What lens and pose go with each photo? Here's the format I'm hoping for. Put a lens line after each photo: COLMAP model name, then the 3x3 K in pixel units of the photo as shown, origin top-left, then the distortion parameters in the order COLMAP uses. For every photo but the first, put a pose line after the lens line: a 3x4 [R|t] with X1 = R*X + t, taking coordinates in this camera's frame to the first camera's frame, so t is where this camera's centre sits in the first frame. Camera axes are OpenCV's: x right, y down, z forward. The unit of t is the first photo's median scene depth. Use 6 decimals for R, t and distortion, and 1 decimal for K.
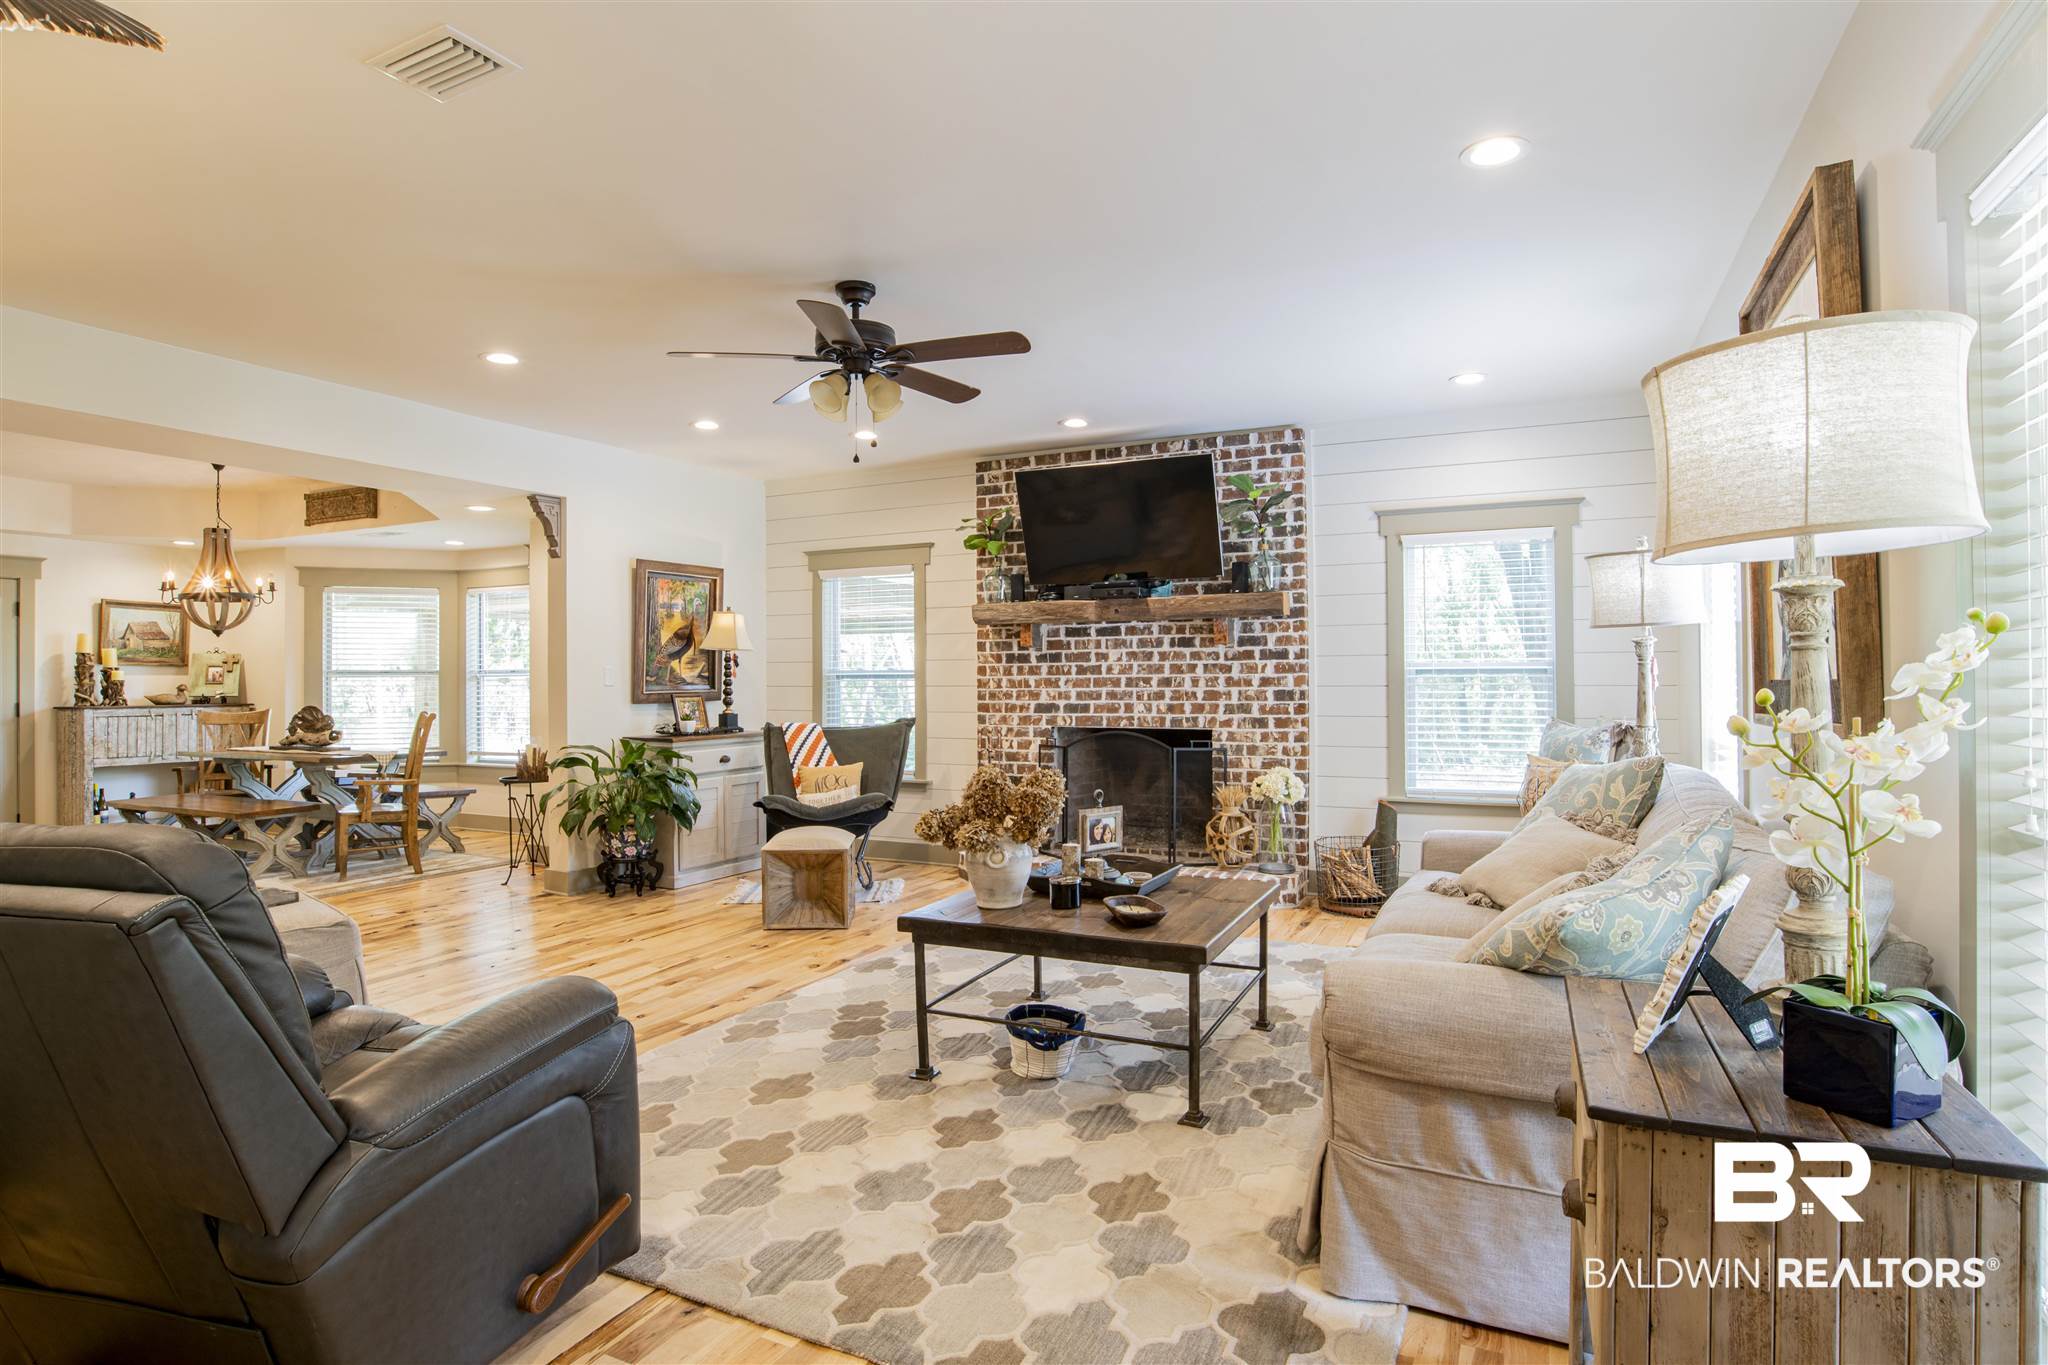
lens RADIAL K [[1042.3, 0, 1027.8], [0, 1042.3, 674.8], [0, 0, 1]] dist [-0.059120, 0.020492]
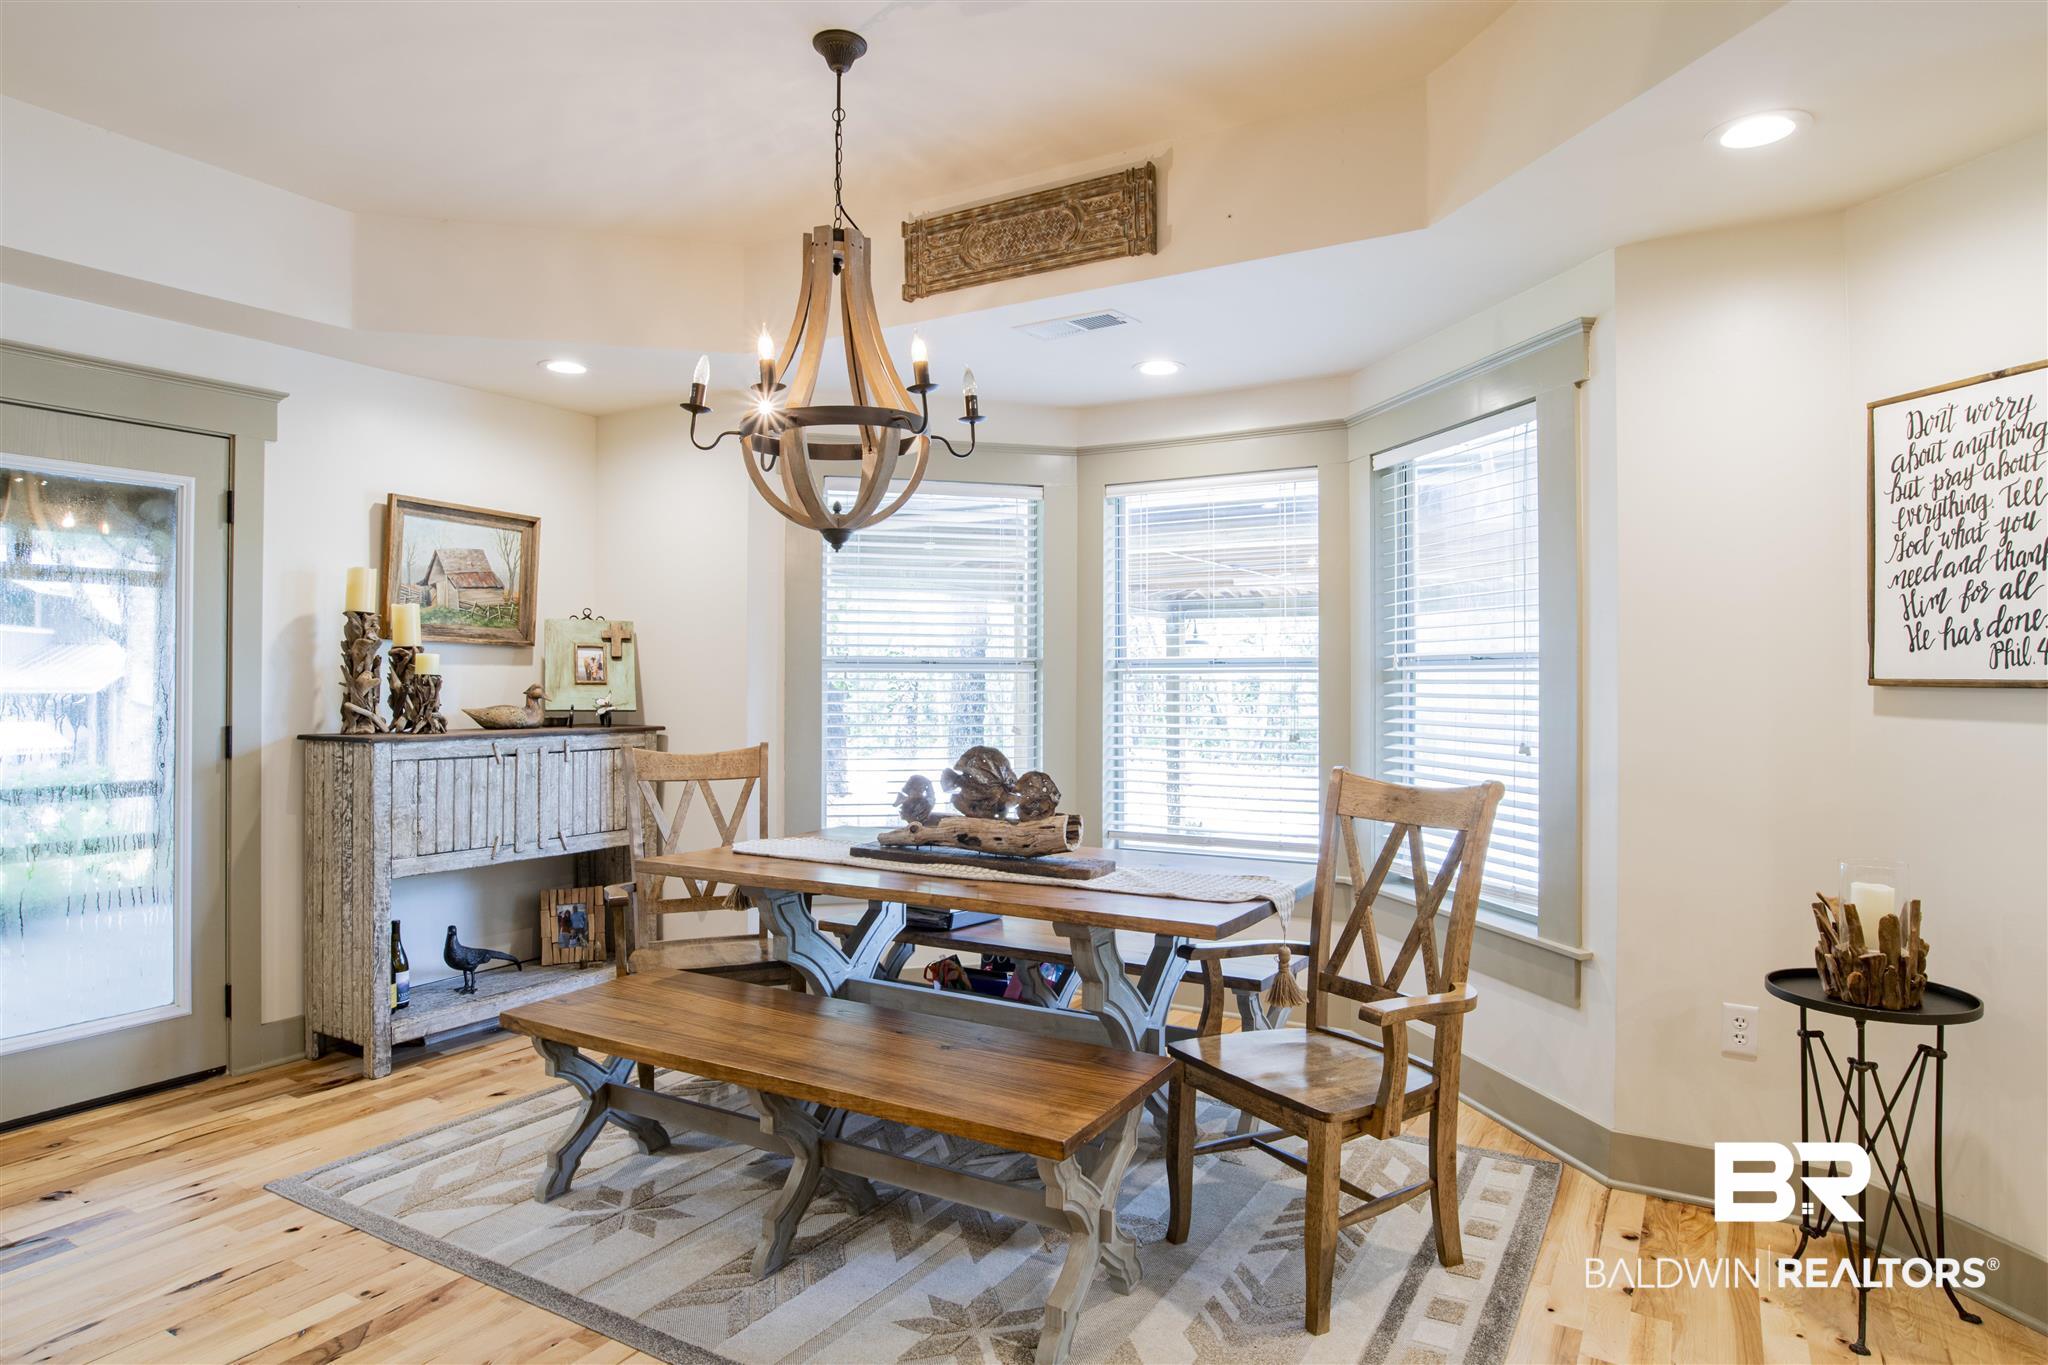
lens RADIAL K [[1148.3, 0, 1020.6], [0, 1148.3, 681.6], [0, 0, 1]] dist [-0.049223, 0.020069]
pose [[0.995484, 0.008015, -0.094591, -1.060546], [-0.007714, 0.999964, 0.003551, 0.008058], [0.094616, -0.002805, 0.995510, 0.936892]]
